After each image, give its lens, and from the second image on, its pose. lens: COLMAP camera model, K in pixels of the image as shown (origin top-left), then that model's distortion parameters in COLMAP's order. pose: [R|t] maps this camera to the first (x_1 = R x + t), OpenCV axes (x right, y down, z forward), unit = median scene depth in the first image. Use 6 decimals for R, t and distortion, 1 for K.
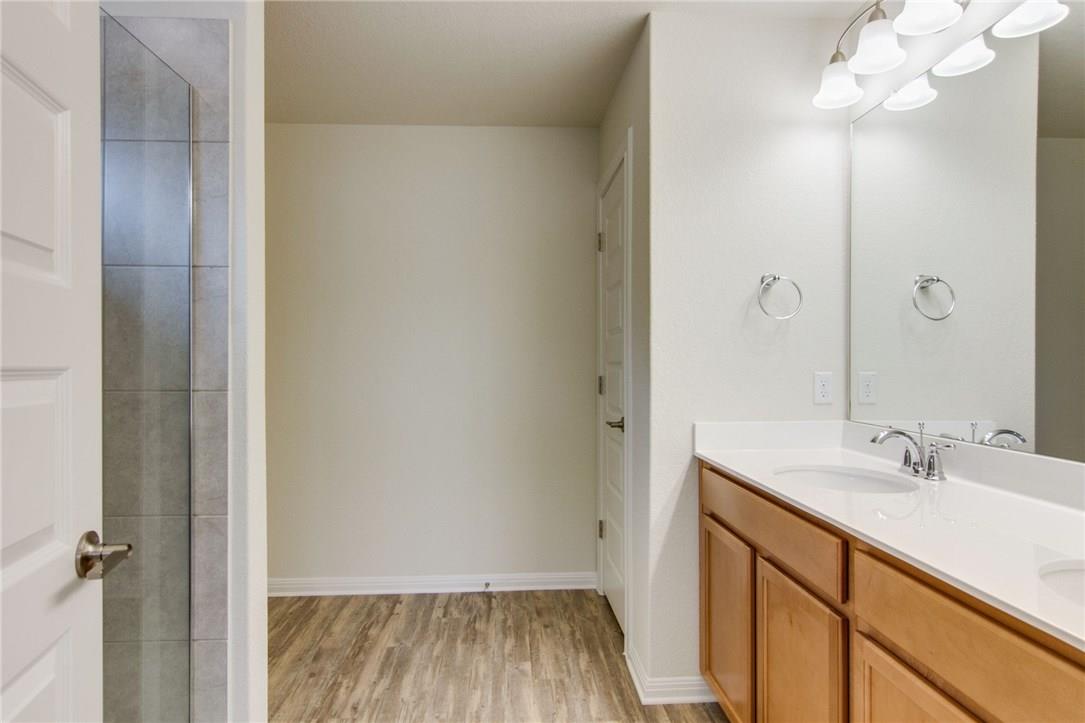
lens RADIAL K [[618.0, 0, 548.7], [0, 618.0, 365.5], [0, 0, 1]] dist [0.000404, -0.000799]
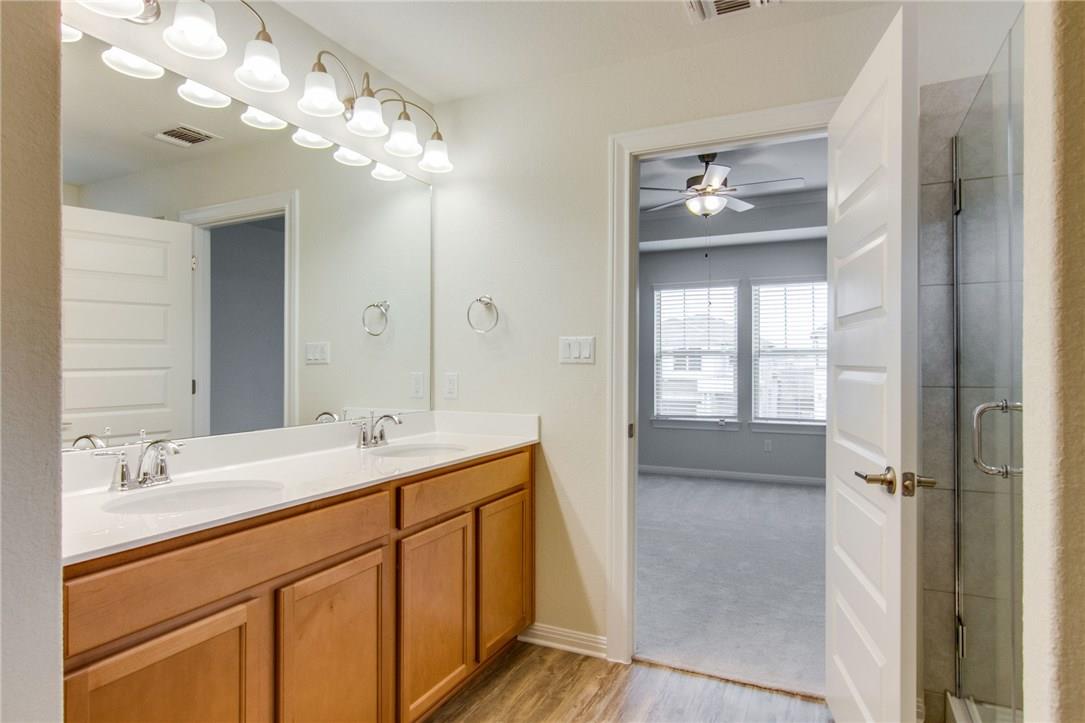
lens RADIAL K [[618.0, 0, 548.7], [0, 618.0, 365.5], [0, 0, 1]] dist [0.000404, -0.000799]
pose [[-0.881864, -0.005106, 0.471476, -0.586876], [0.003184, 0.999854, 0.016783, -0.046986], [-0.471493, 0.016301, -0.881719, 2.191165]]
